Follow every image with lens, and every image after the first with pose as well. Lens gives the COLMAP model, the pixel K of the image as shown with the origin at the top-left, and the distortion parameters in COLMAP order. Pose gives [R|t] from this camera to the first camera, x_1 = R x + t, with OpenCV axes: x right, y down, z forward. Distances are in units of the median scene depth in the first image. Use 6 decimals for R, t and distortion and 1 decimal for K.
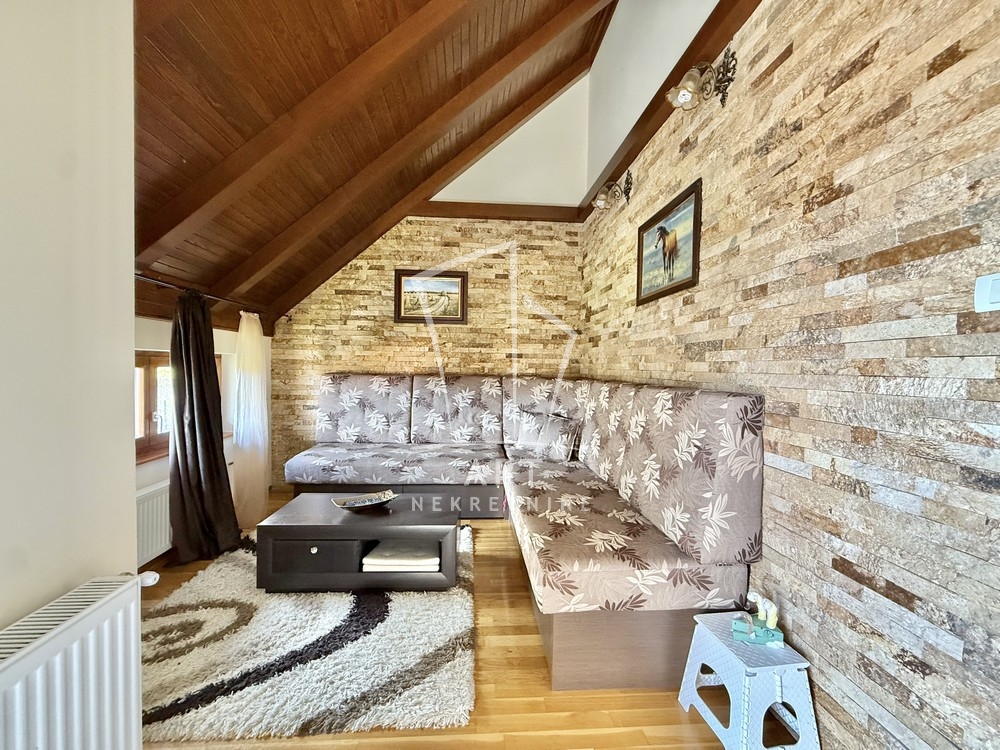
lens RADIAL K [[396.3, 0, 492.5], [0, 396.3, 375.2], [0, 0, 1]] dist [-0.001067, 0.000292]
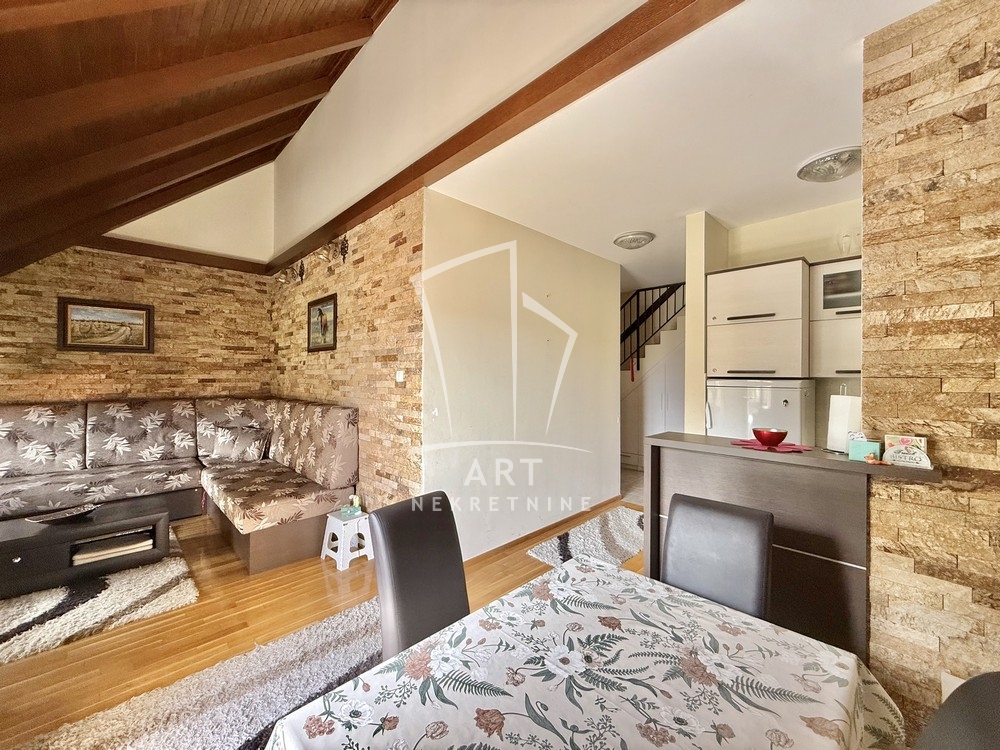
lens RADIAL K [[396.3, 0, 495.2], [0, 396.3, 374.9], [0, 0, 1]] dist [-0.001067, 0.000292]
pose [[0.754017, -0.013676, 0.656713, -0.133890], [0.023784, 0.999696, -0.006489, -0.071010], [-0.656424, 0.020512, 0.754113, -0.829950]]
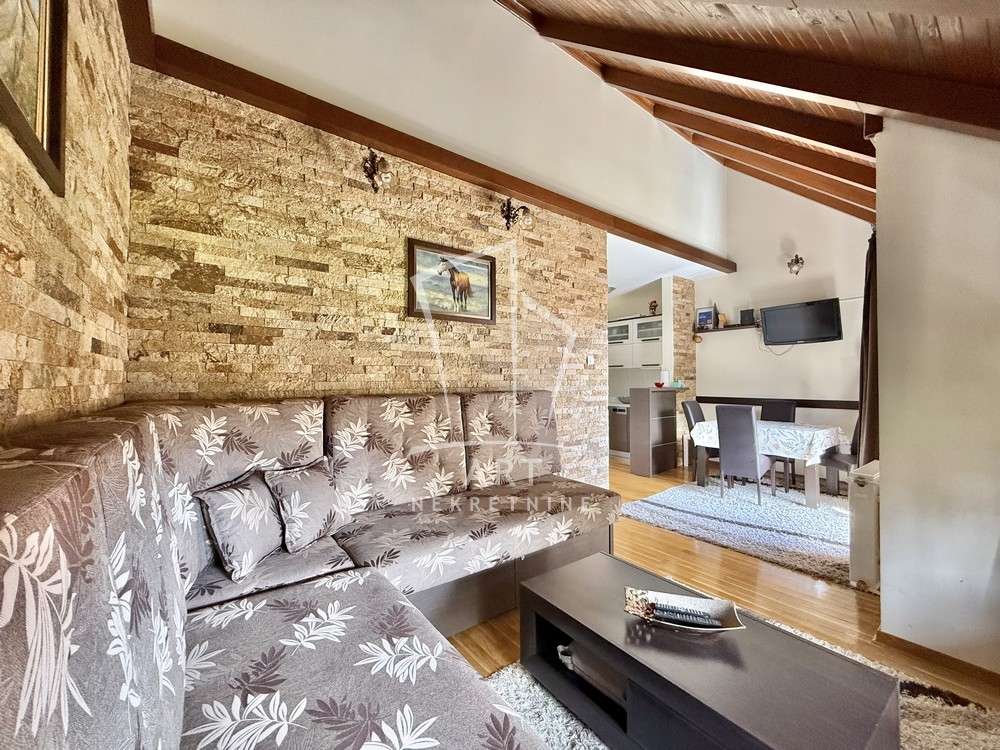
lens RADIAL K [[396.3, 0, 497.3], [0, 396.3, 374.0], [0, 0, 1]] dist [-0.001067, 0.000292]
pose [[-0.554039, -0.004235, 0.832480, -0.719051], [0.012001, 0.999843, 0.013073, -0.050140], [-0.832404, 0.017234, -0.553901, 1.696076]]
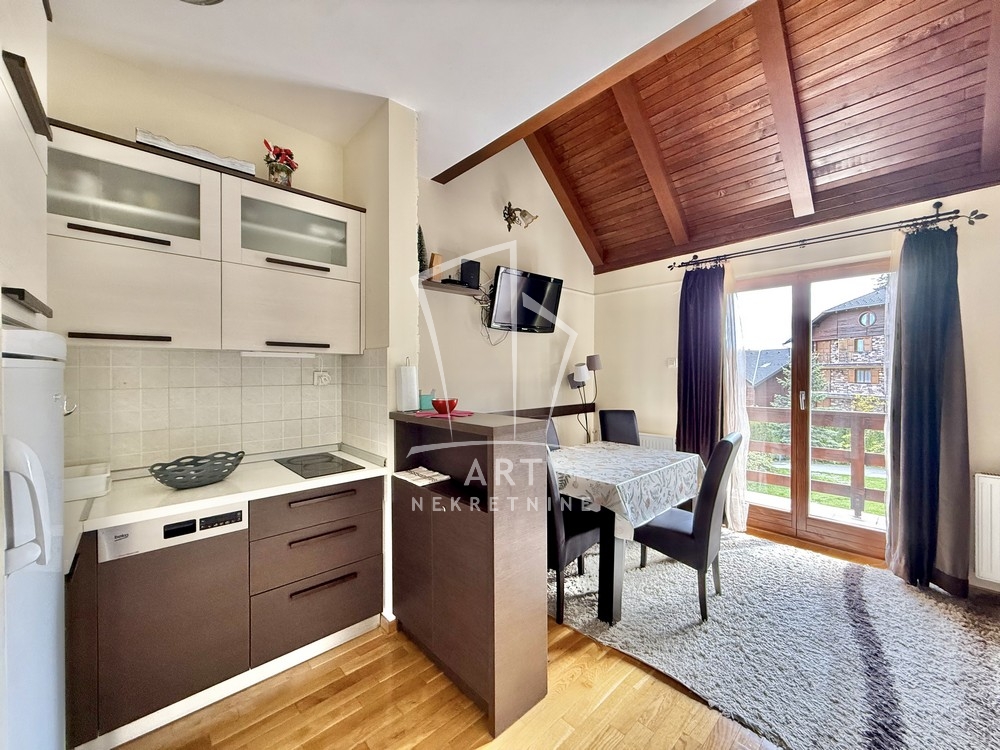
lens RADIAL K [[396.3, 0, 495.2], [0, 396.3, 372.1], [0, 0, 1]] dist [-0.001067, 0.000292]
pose [[-0.775536, -0.010086, -0.631223, 1.297389], [-0.024902, 0.999583, 0.014624, -0.026245], [0.630812, 0.027060, -0.775463, 0.168384]]
